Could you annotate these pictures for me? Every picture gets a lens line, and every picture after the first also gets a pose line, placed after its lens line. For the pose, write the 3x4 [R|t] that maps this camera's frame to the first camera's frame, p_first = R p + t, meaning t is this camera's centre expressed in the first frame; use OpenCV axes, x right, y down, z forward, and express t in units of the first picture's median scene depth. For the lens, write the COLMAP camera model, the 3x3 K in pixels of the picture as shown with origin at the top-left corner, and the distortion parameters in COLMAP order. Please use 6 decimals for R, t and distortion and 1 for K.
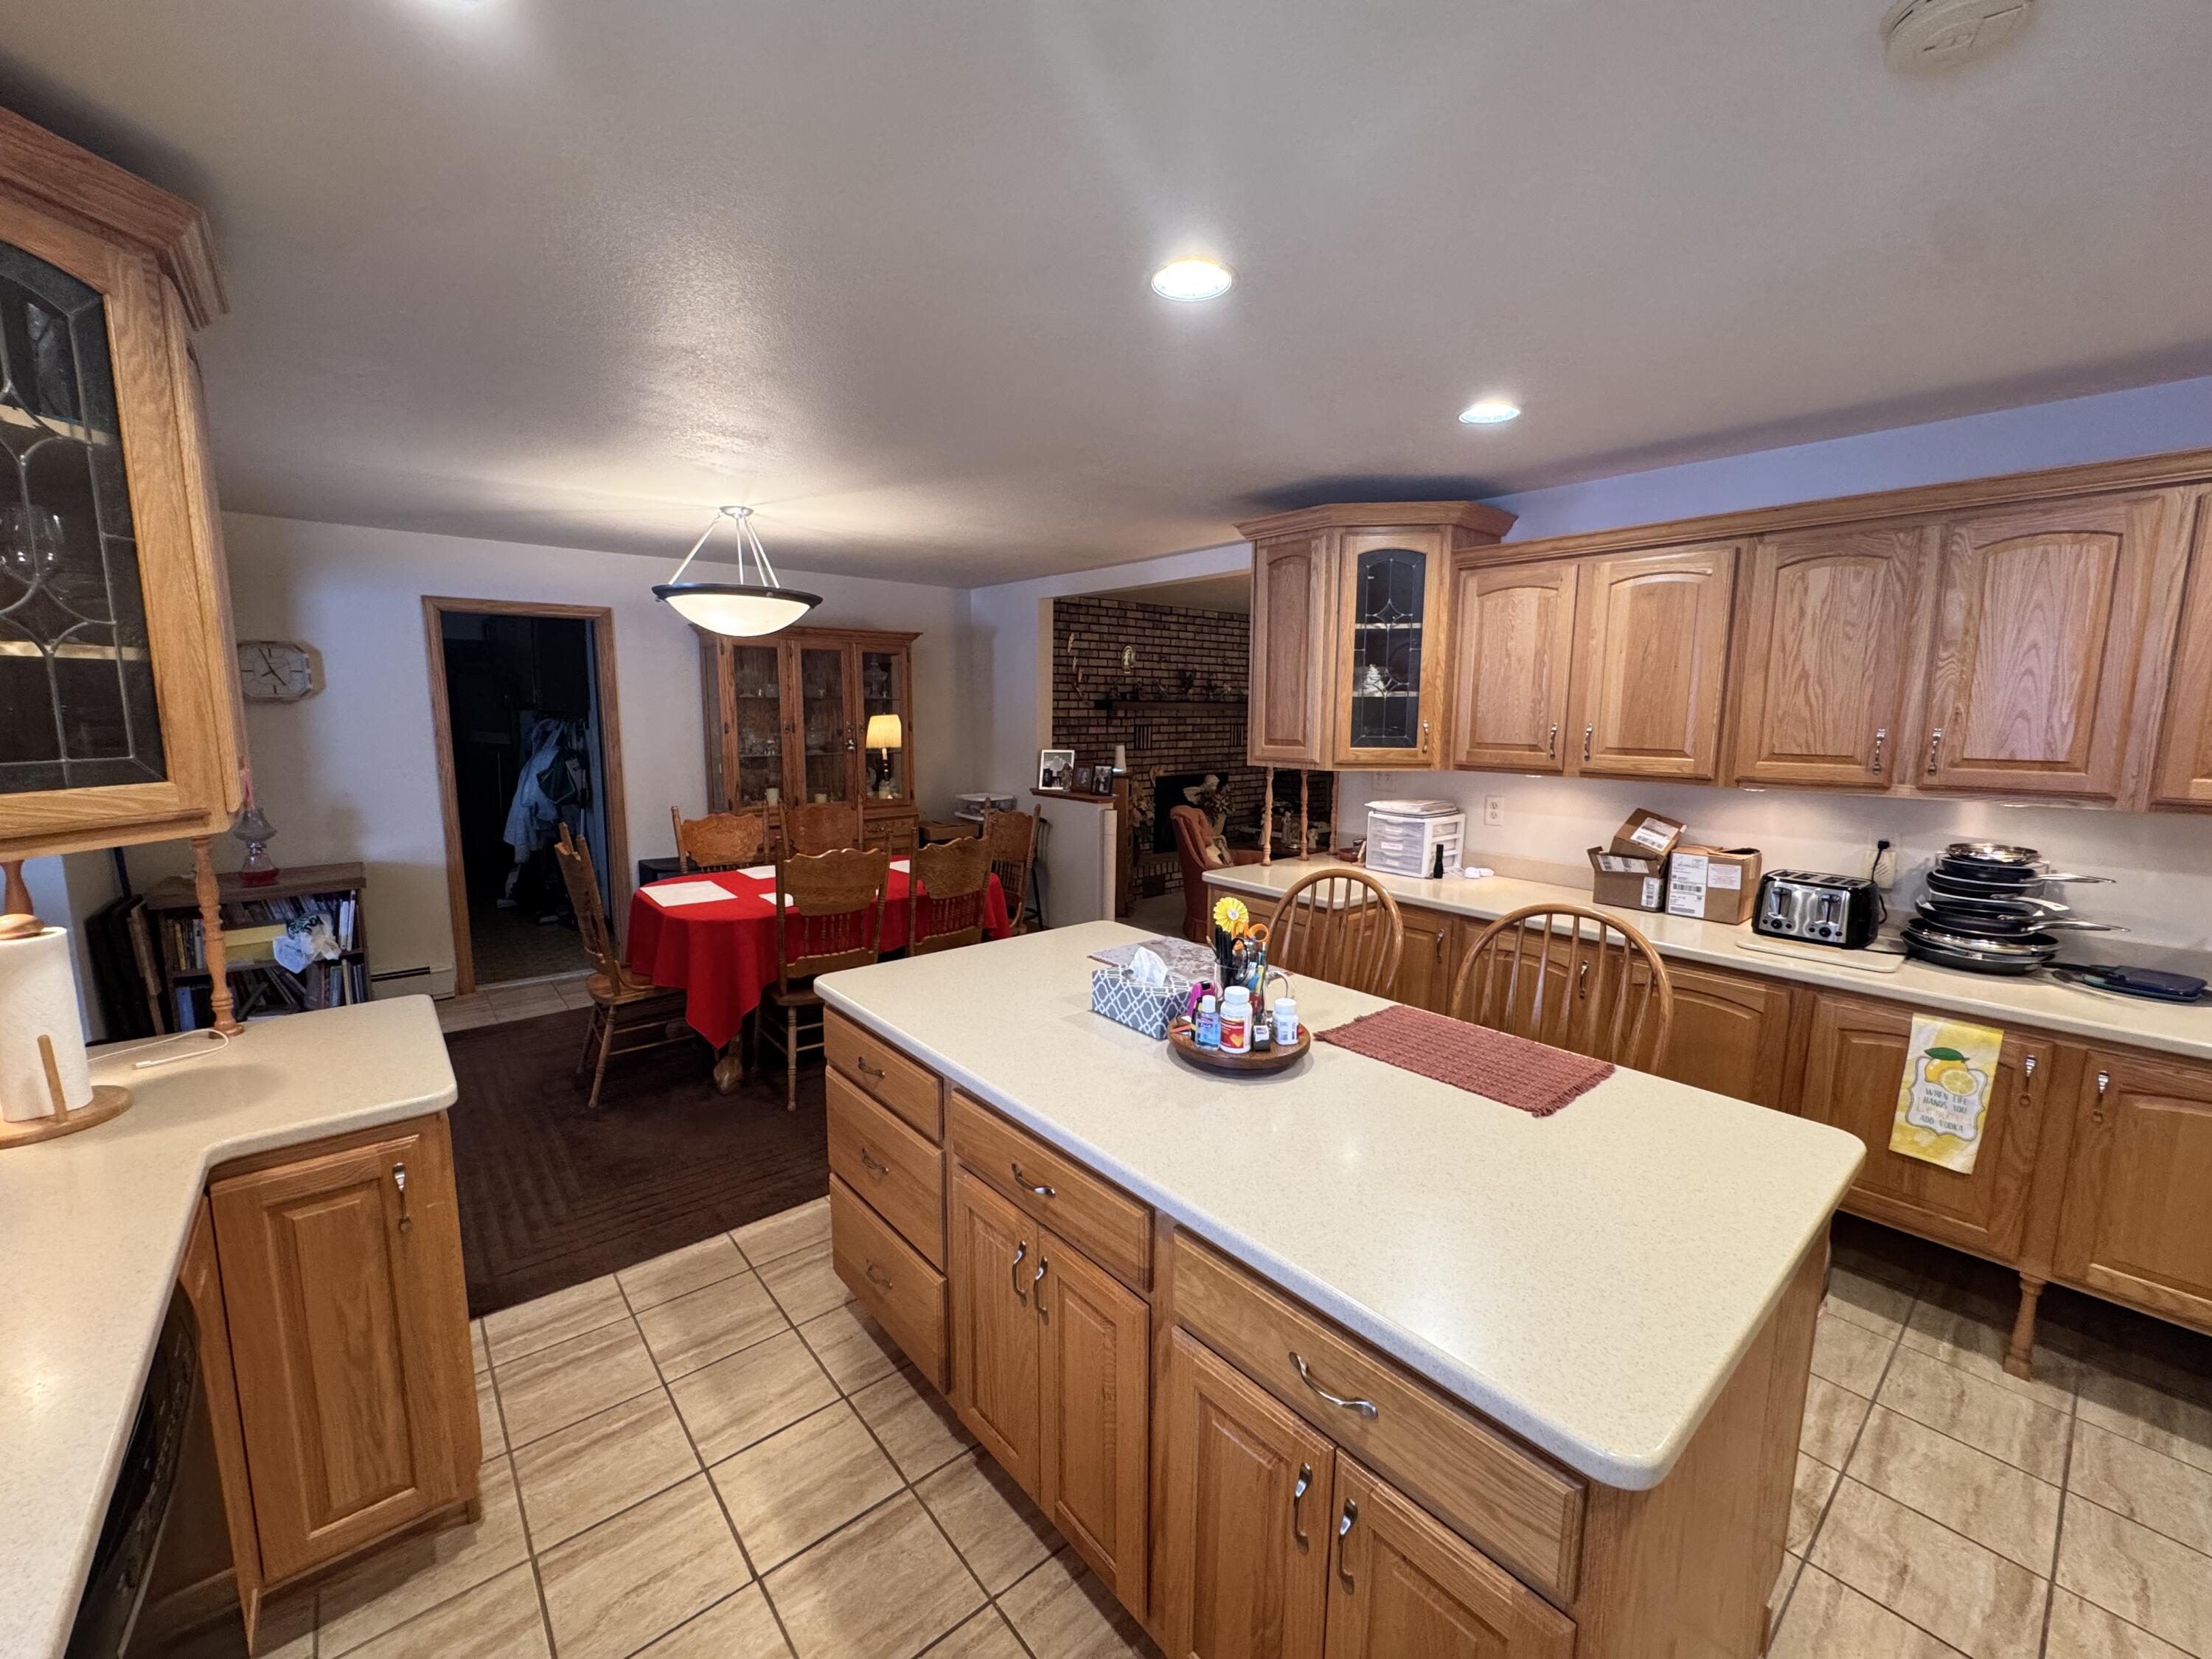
lens RADIAL K [[886.5, 0, 1103.9], [0, 886.5, 831.1], [0, 0, 1]] dist [-0.002393, -0.000108]
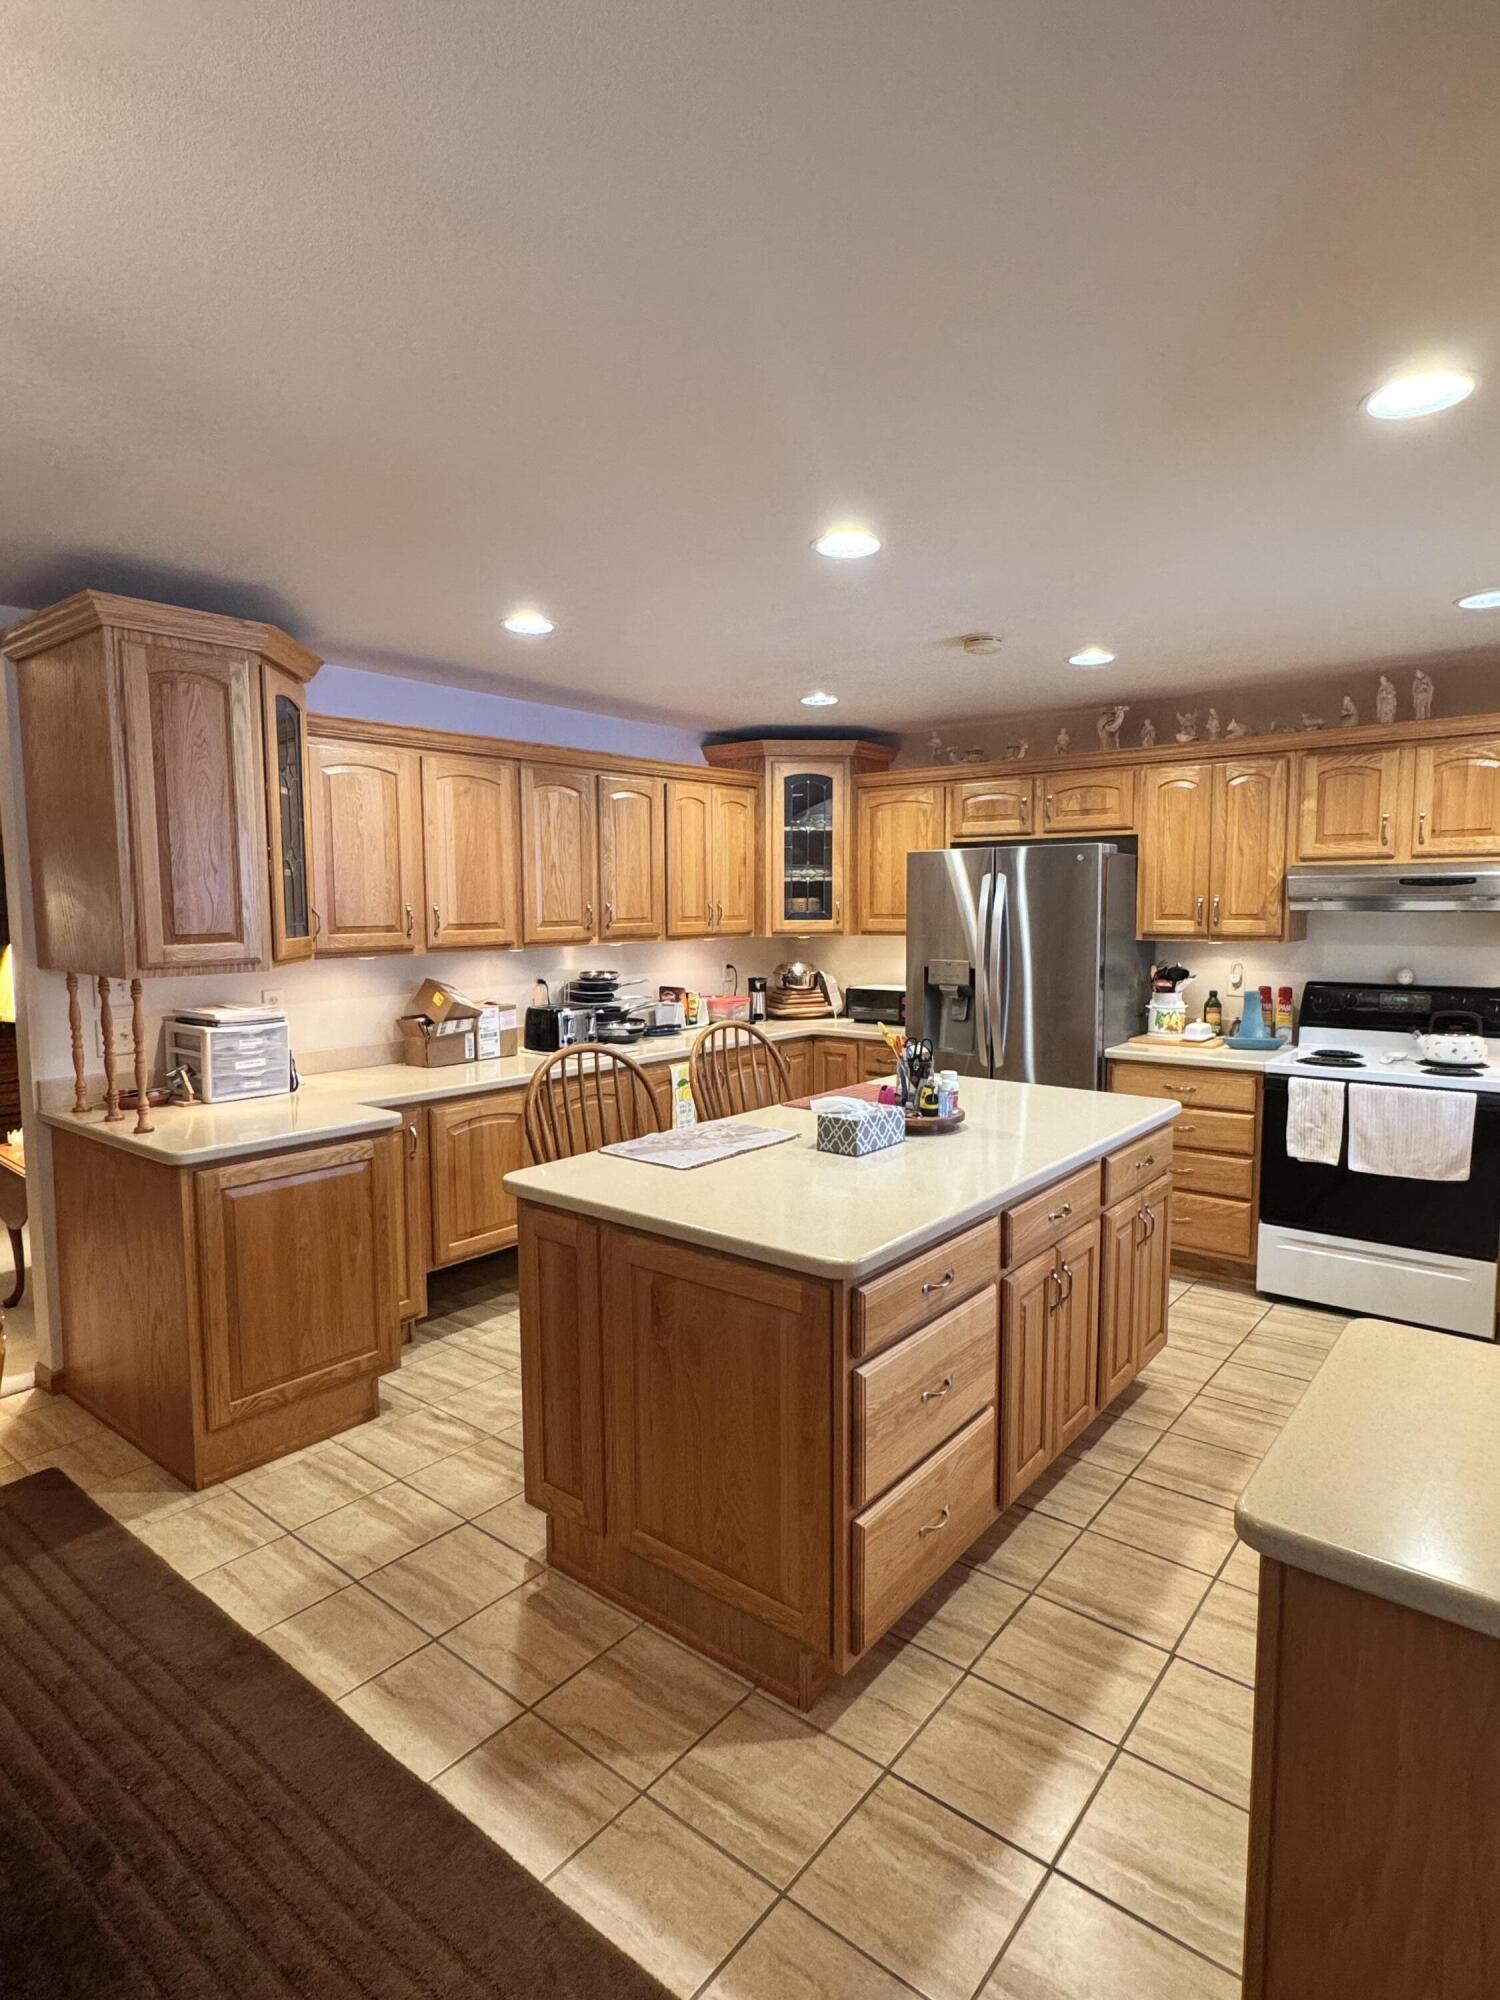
lens RADIAL K [[1063.3, 0, 750.7], [0, 1063.3, 997.0], [0, 0, 1]] dist [-0.003549, 0.001574]
pose [[-0.188003, -0.095297, 0.977534, -0.835096], [0.142093, 0.982172, 0.123077, -0.116346], [-0.971836, 0.162039, -0.171110, 0.884211]]
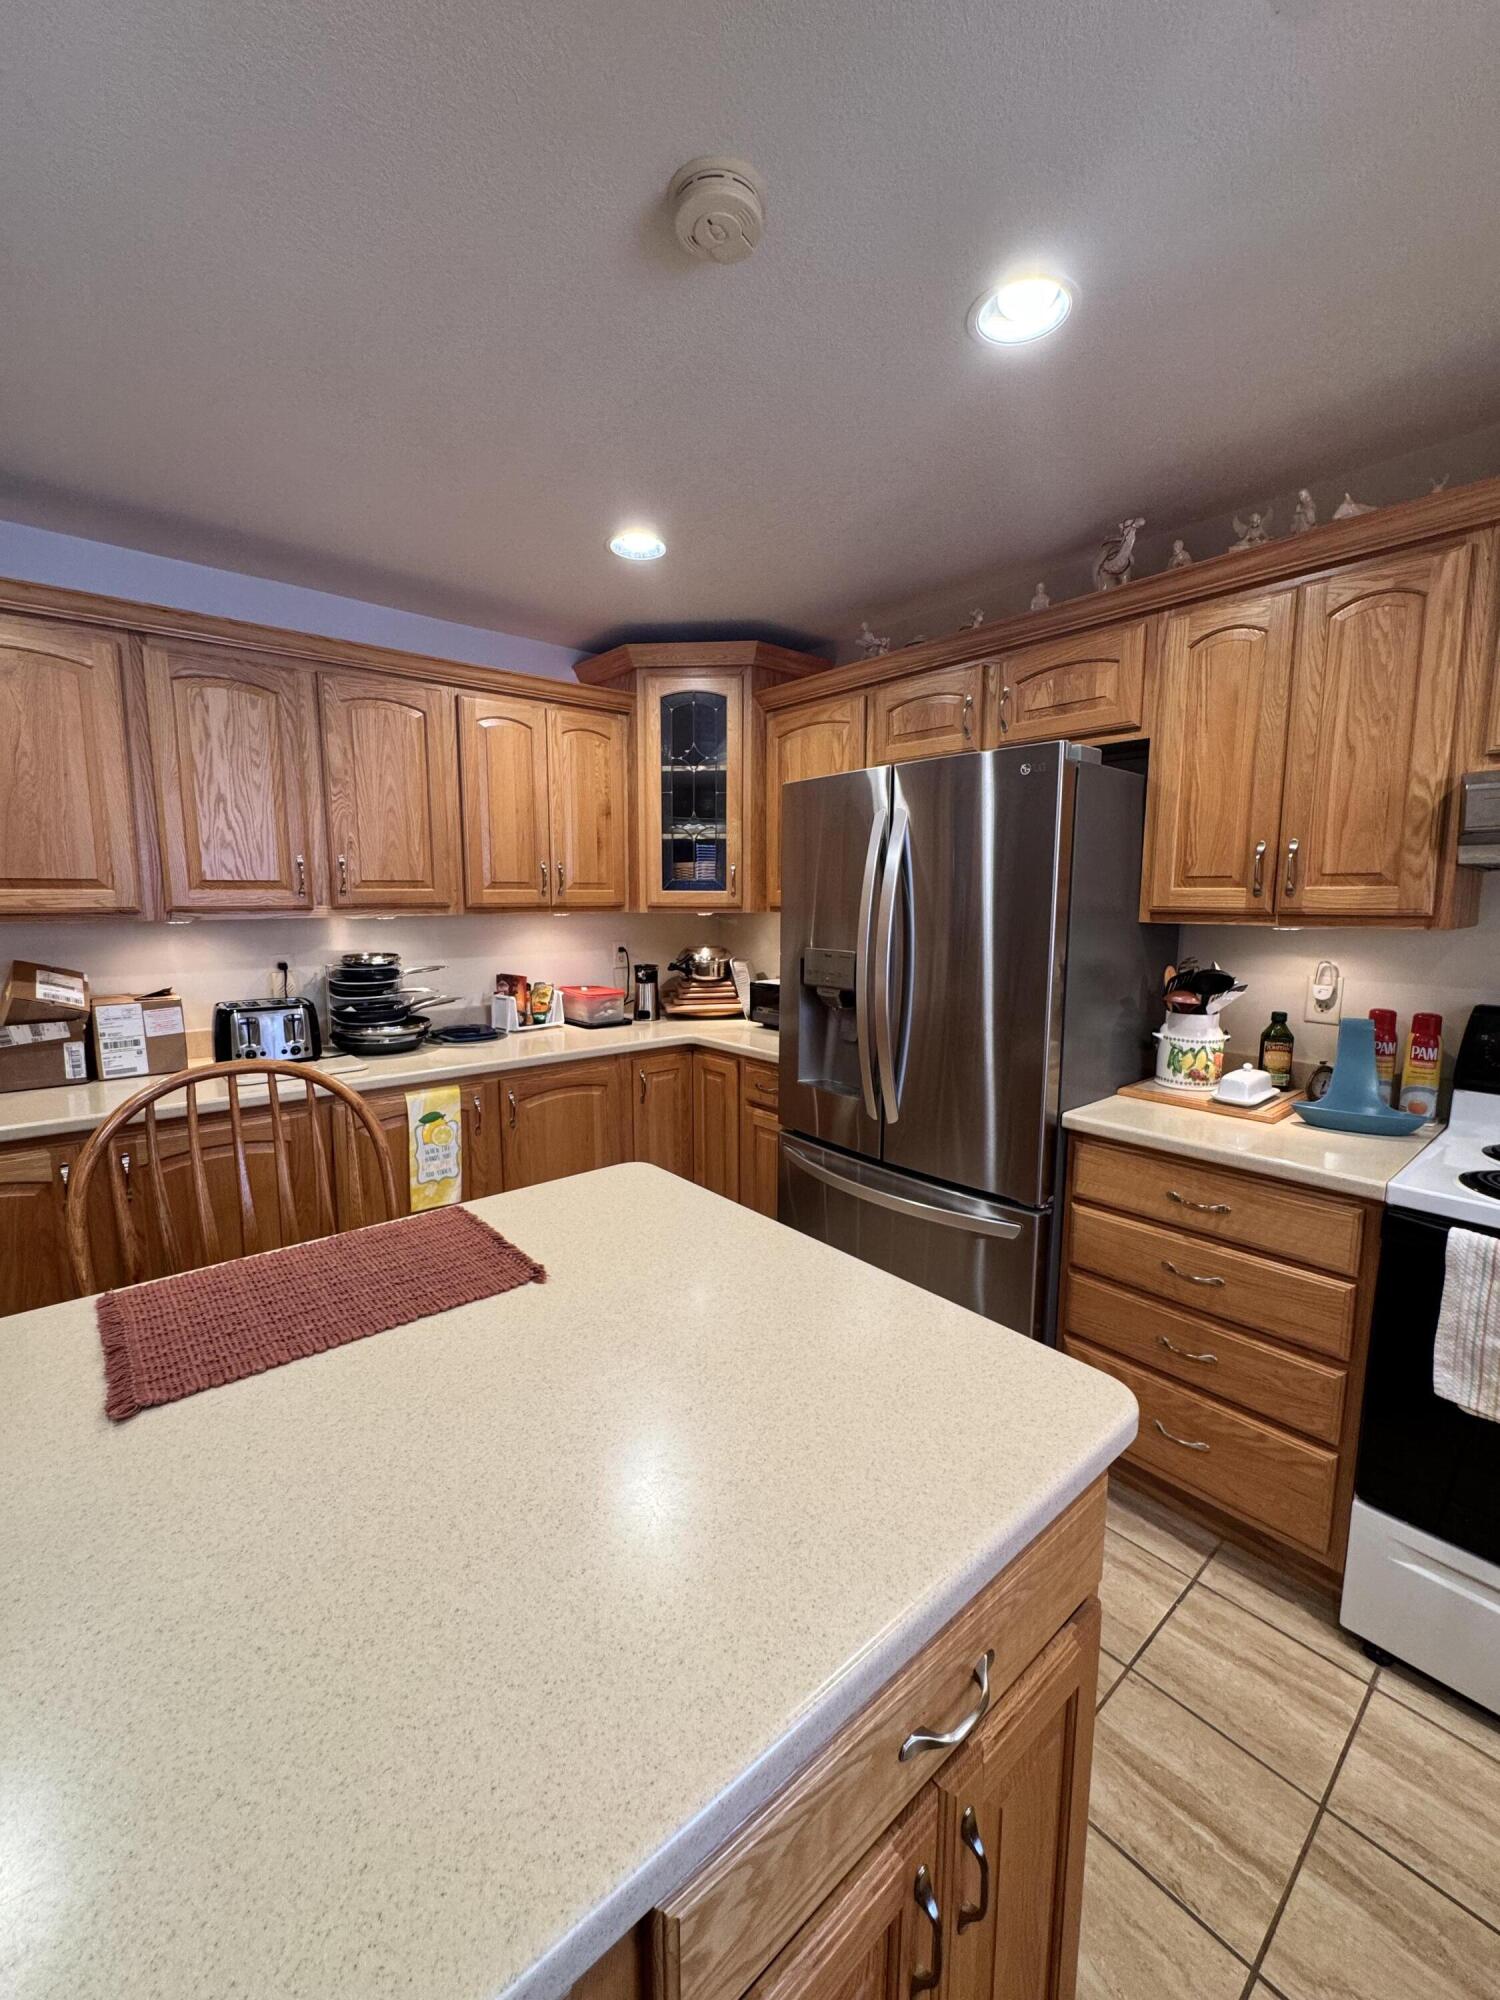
lens RADIAL K [[801.6, 0, 750.9], [0, 801.6, 997.7], [0, 0, 1]] dist [-0.002393, -0.000108]
pose [[-0.004798, -0.135202, 0.990806, -0.097191], [0.136751, 0.981421, 0.134583, -0.000366], [-0.990594, 0.136140, 0.013780, 0.383099]]
